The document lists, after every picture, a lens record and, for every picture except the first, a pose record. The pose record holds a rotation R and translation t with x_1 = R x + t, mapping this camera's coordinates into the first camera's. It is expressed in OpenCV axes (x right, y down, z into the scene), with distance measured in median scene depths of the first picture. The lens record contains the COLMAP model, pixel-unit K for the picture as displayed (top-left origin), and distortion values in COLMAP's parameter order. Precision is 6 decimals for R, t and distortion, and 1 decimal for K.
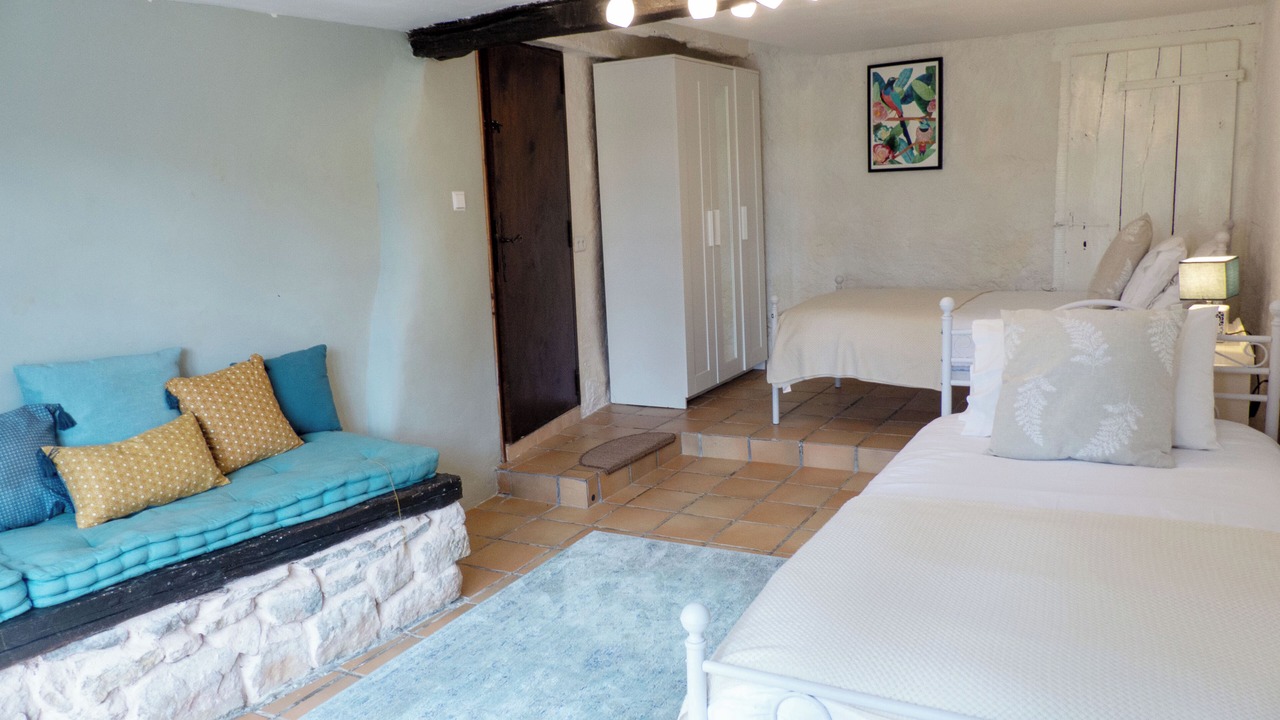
lens RADIAL K [[997.9, 0, 631.2], [0, 997.9, 351.6], [0, 0, 1]] dist [-0.042270, 0.061081]
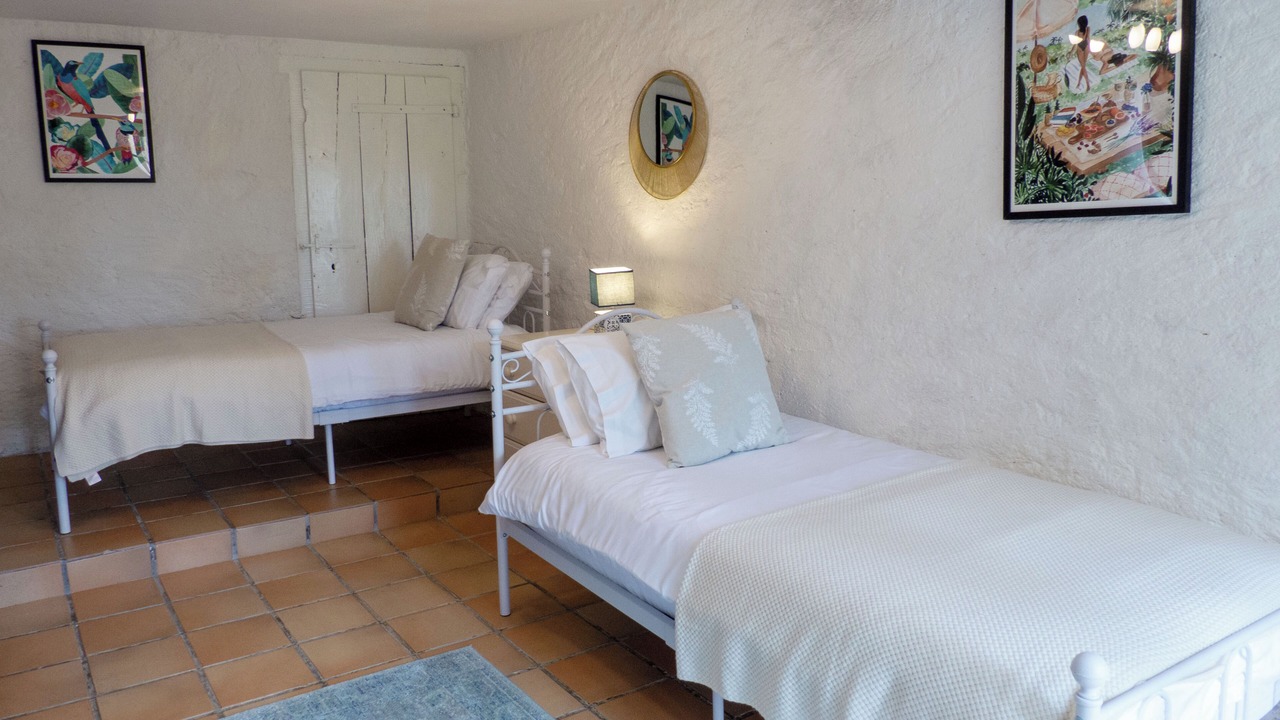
lens RADIAL K [[987.3, 0, 638.7], [0, 987.3, 347.0], [0, 0, 1]] dist [0.009636, -0.006817]
pose [[0.438646, -0.097362, 0.893370, -0.257792], [0.131659, 0.990350, 0.043286, -0.030710], [-0.888963, 0.098633, 0.447231, 0.287004]]
